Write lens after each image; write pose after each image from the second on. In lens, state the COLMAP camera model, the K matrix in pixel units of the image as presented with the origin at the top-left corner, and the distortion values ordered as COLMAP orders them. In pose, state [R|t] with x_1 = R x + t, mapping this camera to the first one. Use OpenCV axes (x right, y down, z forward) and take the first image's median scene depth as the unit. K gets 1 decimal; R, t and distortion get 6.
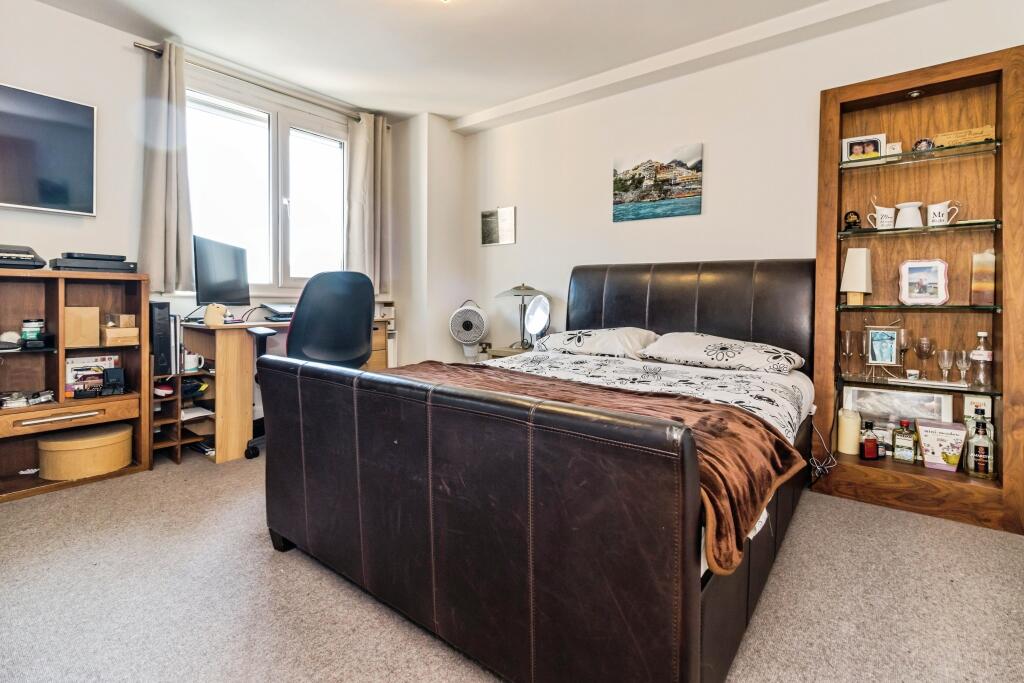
lens RADIAL K [[486.1, 0, 487.9], [0, 486.1, 304.5], [0, 0, 1]] dist [0.004527, 0.000549]
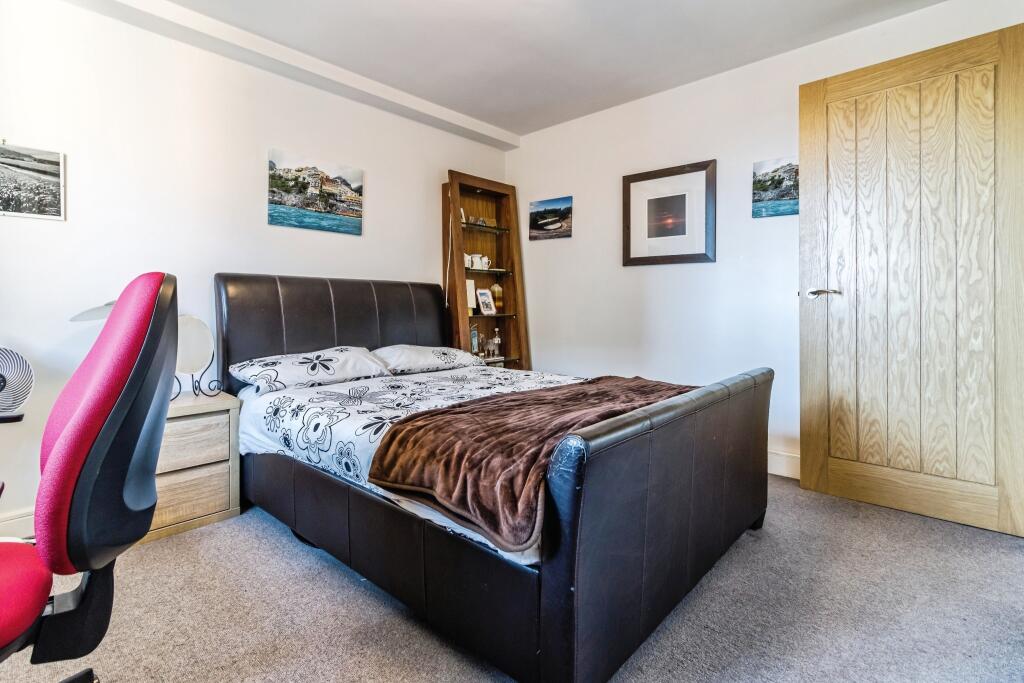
lens RADIAL K [[486.1, 0, 518.1], [0, 486.1, 304.4], [0, 0, 1]] dist [0.004527, 0.000549]
pose [[0.043692, -0.003857, 0.999038, -0.593455], [0.020332, 0.999789, 0.002971, -0.028850], [-0.998838, 0.020183, 0.043761, 0.585812]]
